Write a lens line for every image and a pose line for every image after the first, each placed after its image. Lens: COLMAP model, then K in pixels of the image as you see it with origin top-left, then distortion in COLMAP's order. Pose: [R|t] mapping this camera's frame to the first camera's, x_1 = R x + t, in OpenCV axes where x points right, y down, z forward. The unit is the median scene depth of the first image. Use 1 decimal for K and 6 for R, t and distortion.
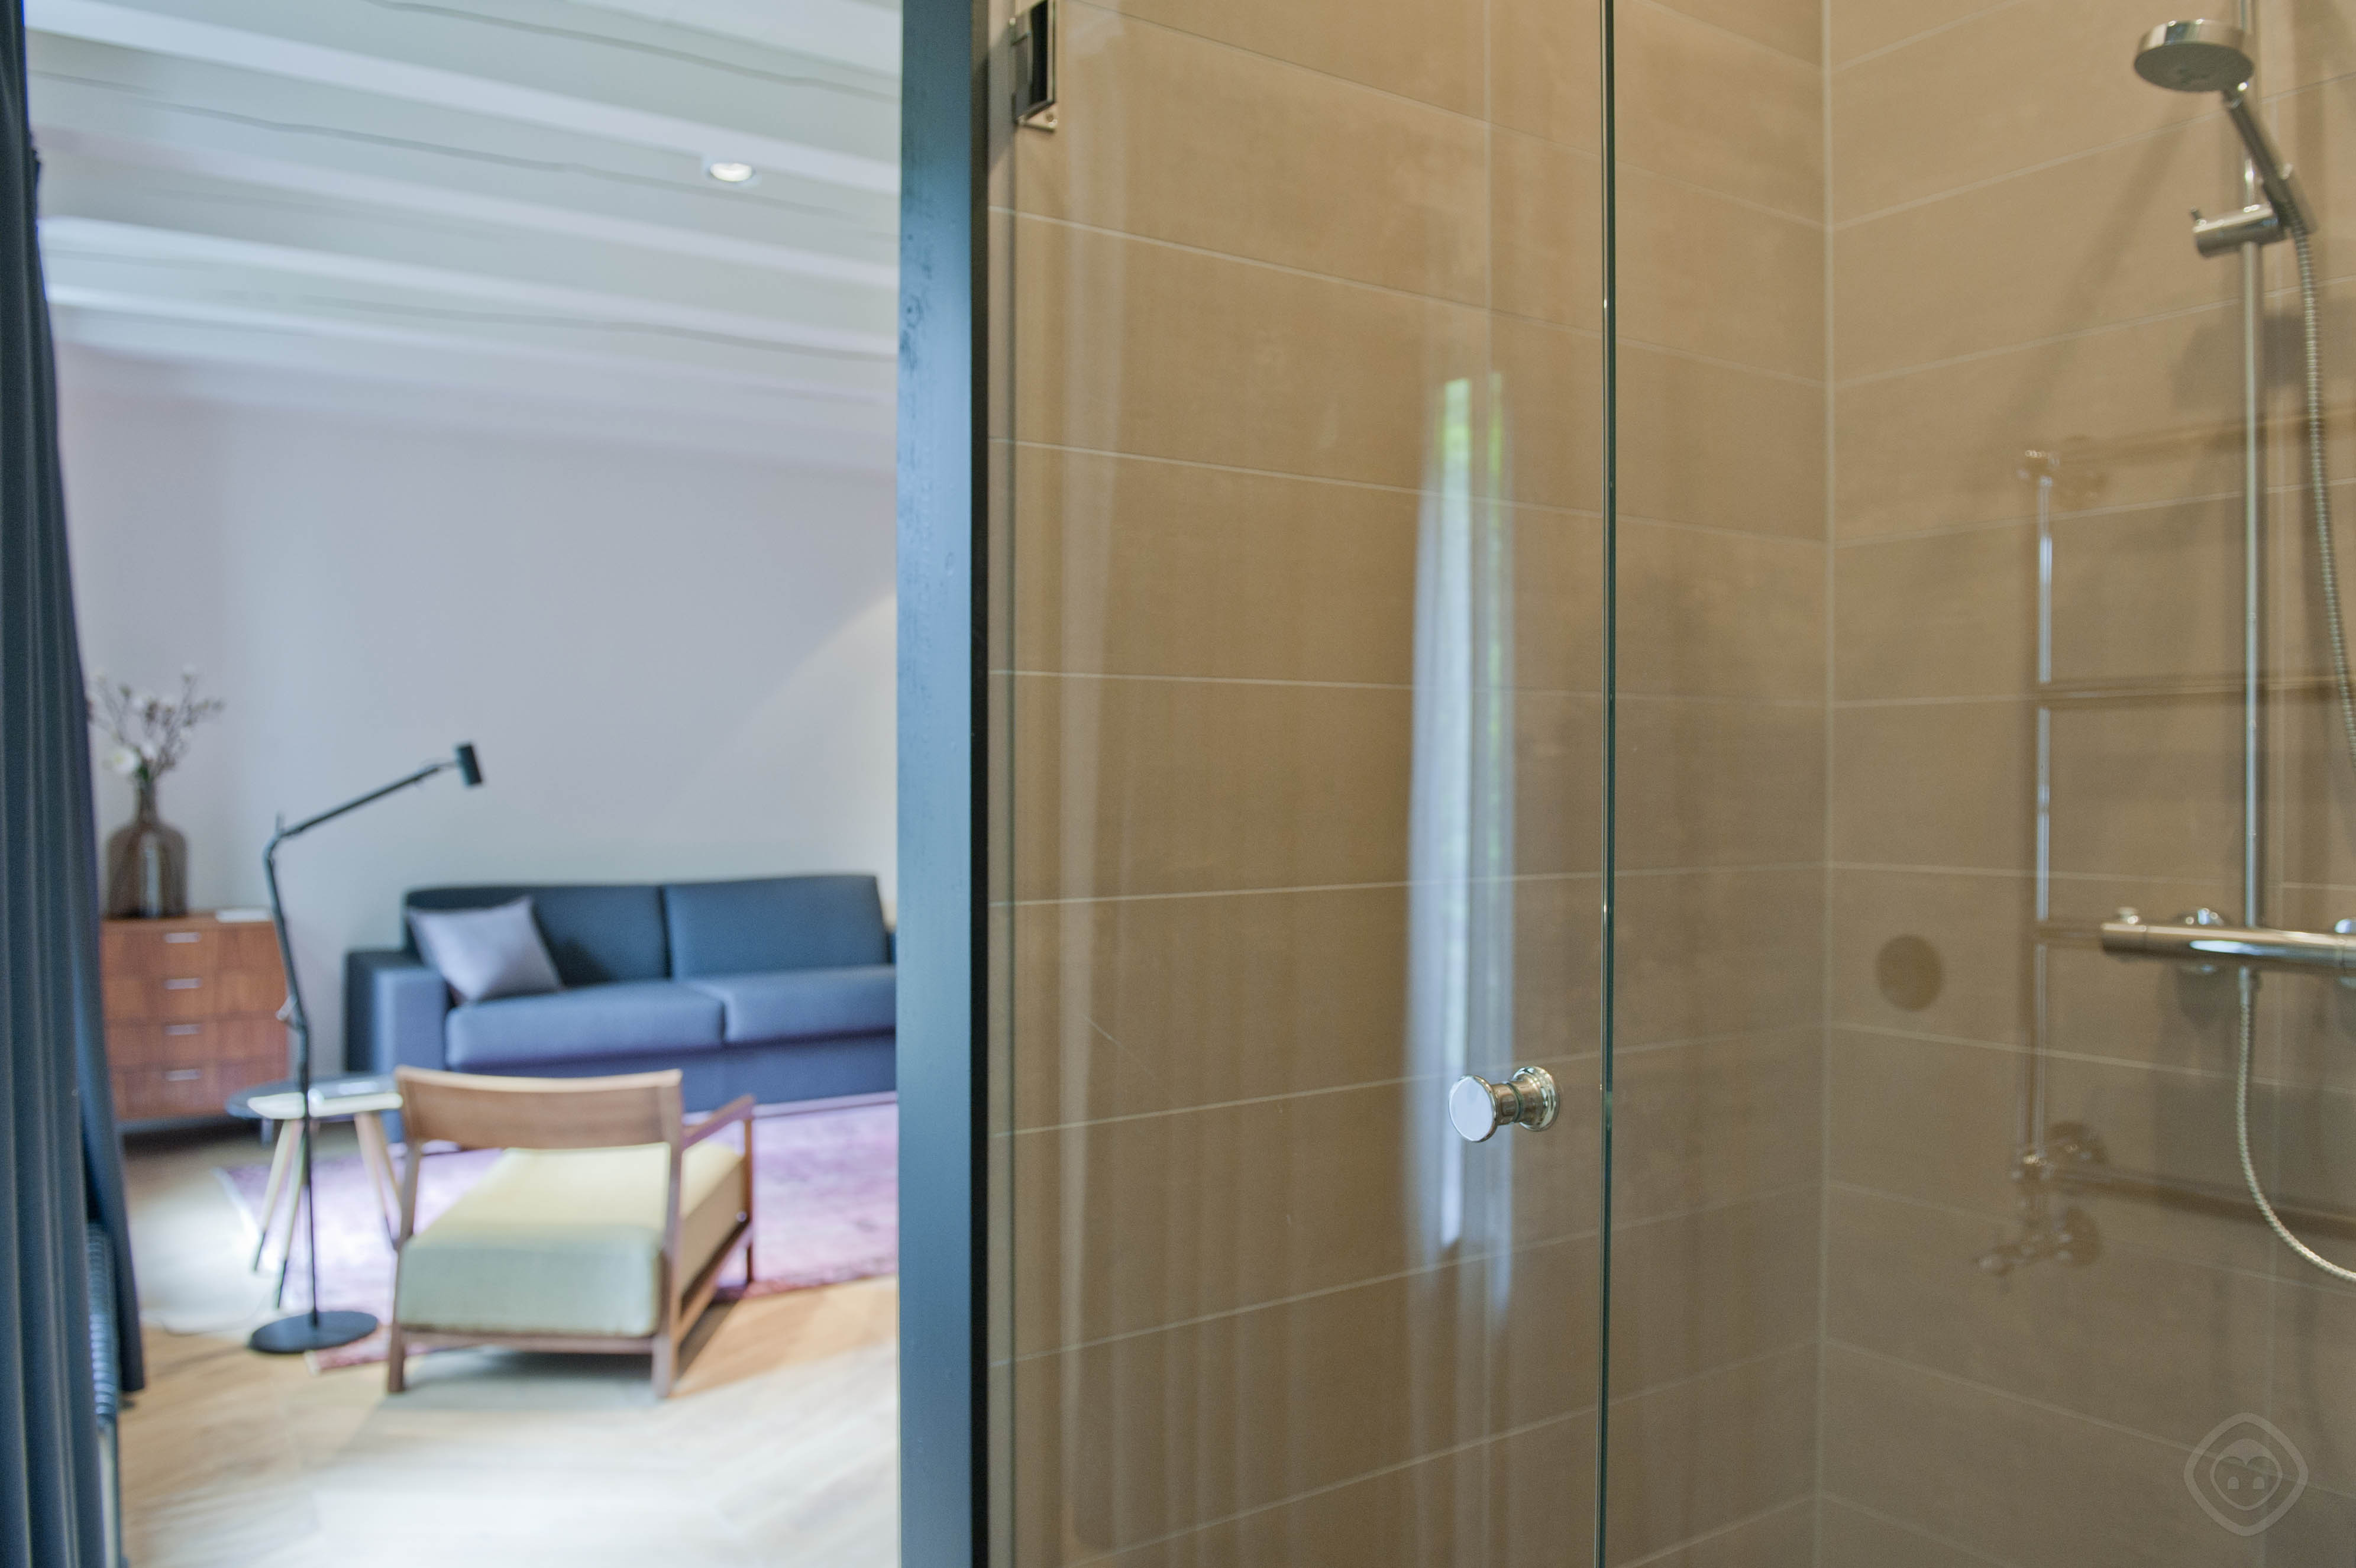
lens RADIAL K [[1690.6, 0, 1195.5], [0, 1690.6, 815.2], [0, 0, 1]] dist [-0.050512, 0.000441]
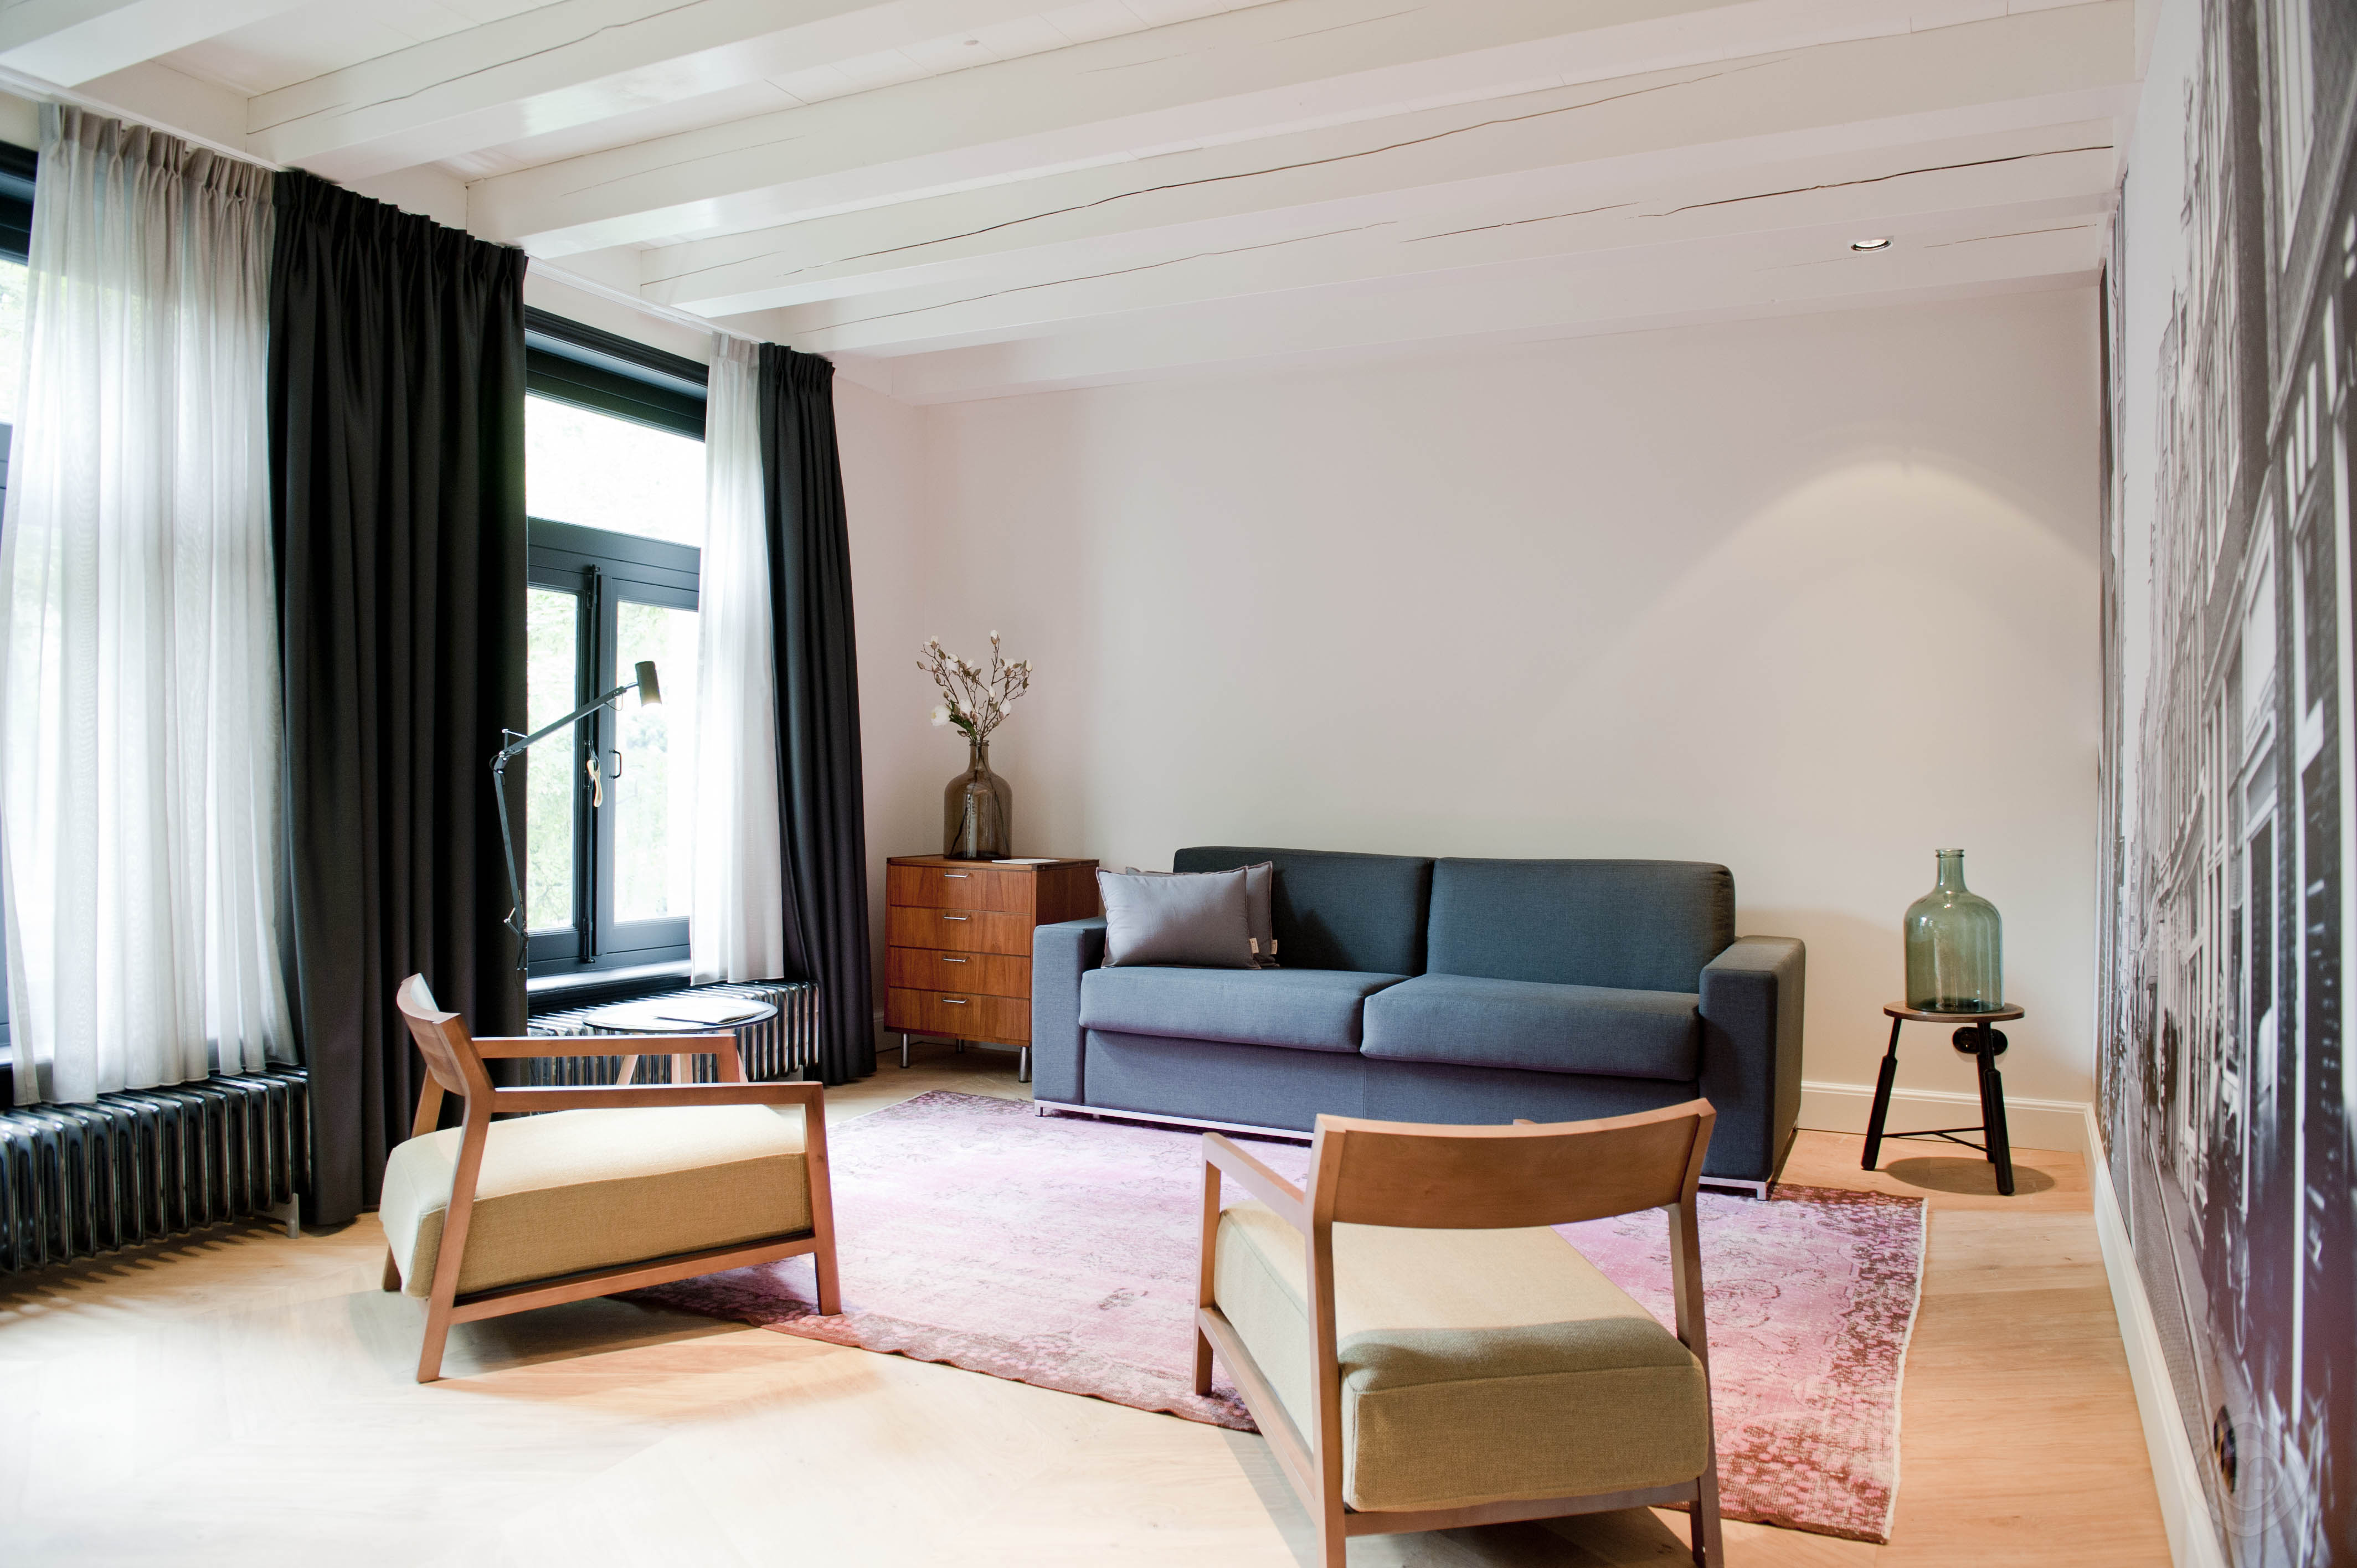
lens RADIAL K [[1623.5, 0, 1178.5], [0, 1623.5, 784.0], [0, 0, 1]] dist [-0.048139, -0.001233]
pose [[0.500515, 0.008594, -0.865685, 0.534090], [-0.036707, 0.999262, -0.011303, 0.027304], [0.864949, 0.037434, 0.500461, 0.805230]]
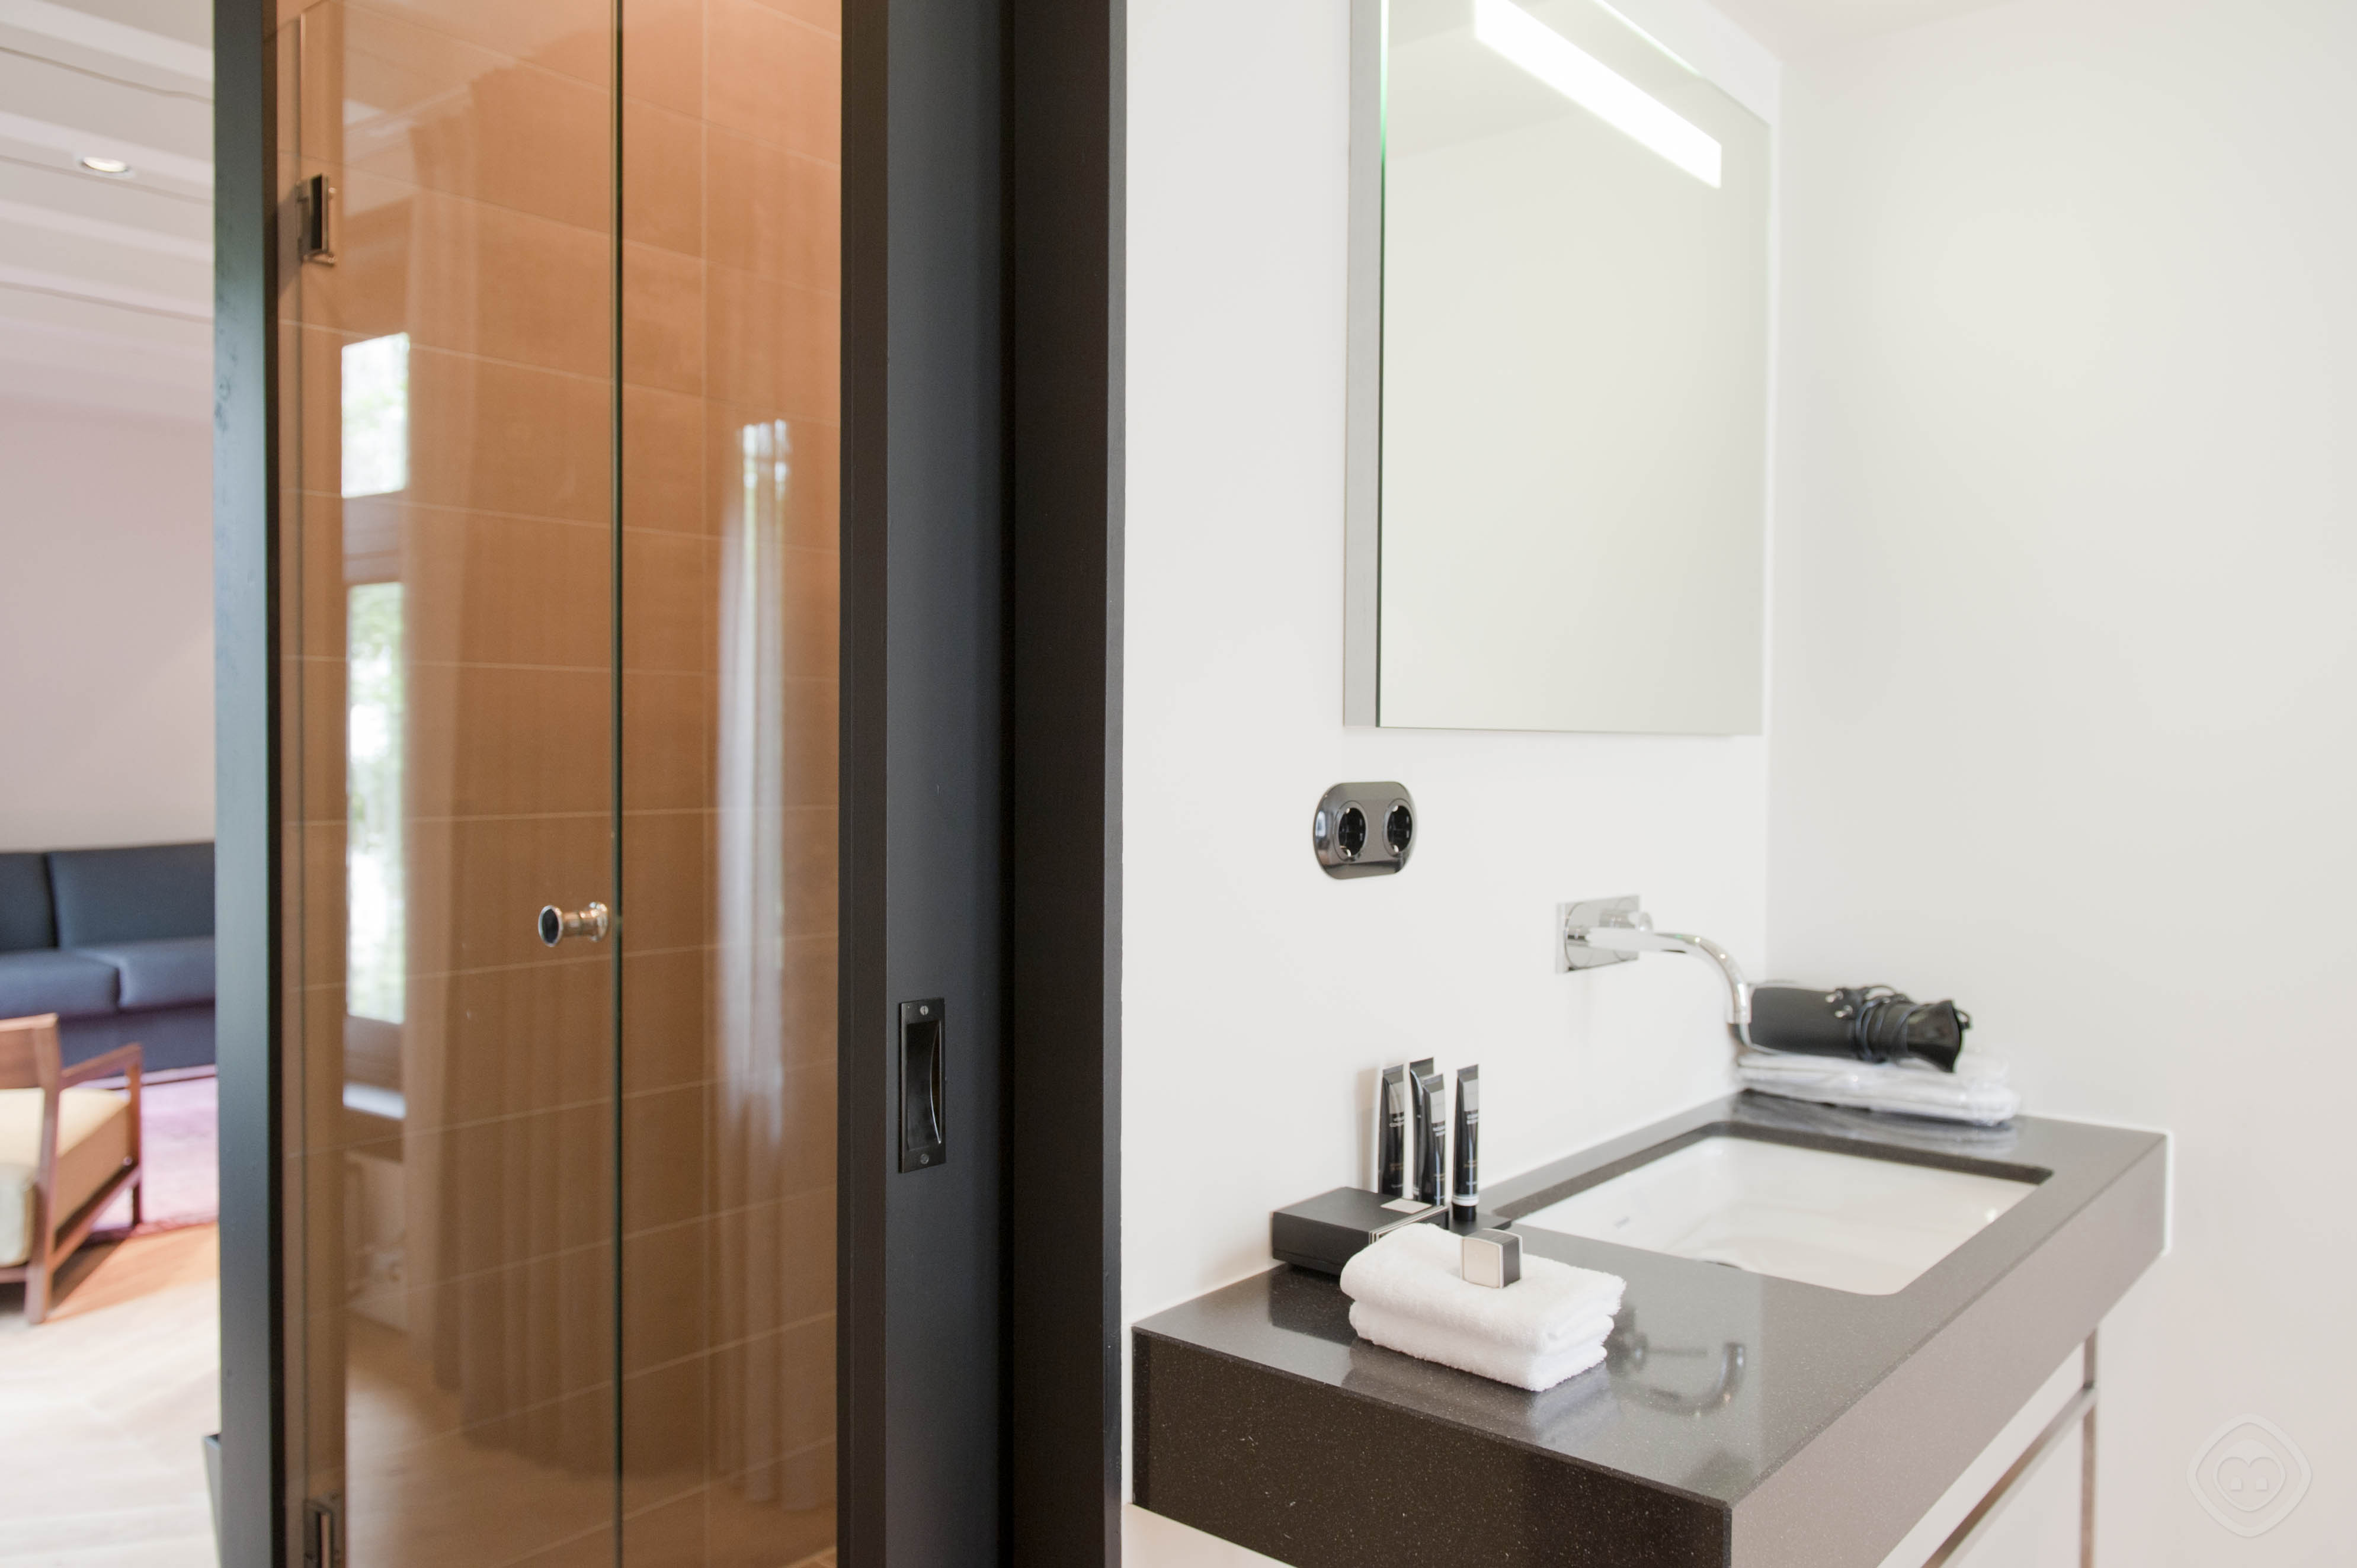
lens RADIAL K [[1678.8, 0, 1178.5], [0, 1678.8, 784.0], [0, 0, 1]] dist [0.000018, -0.005194]
pose [[0.960952, -0.004958, 0.276670, 0.075841], [0.005473, 0.999984, -0.001088, 0.009522], [-0.276661, 0.002560, 0.960964, -0.198306]]
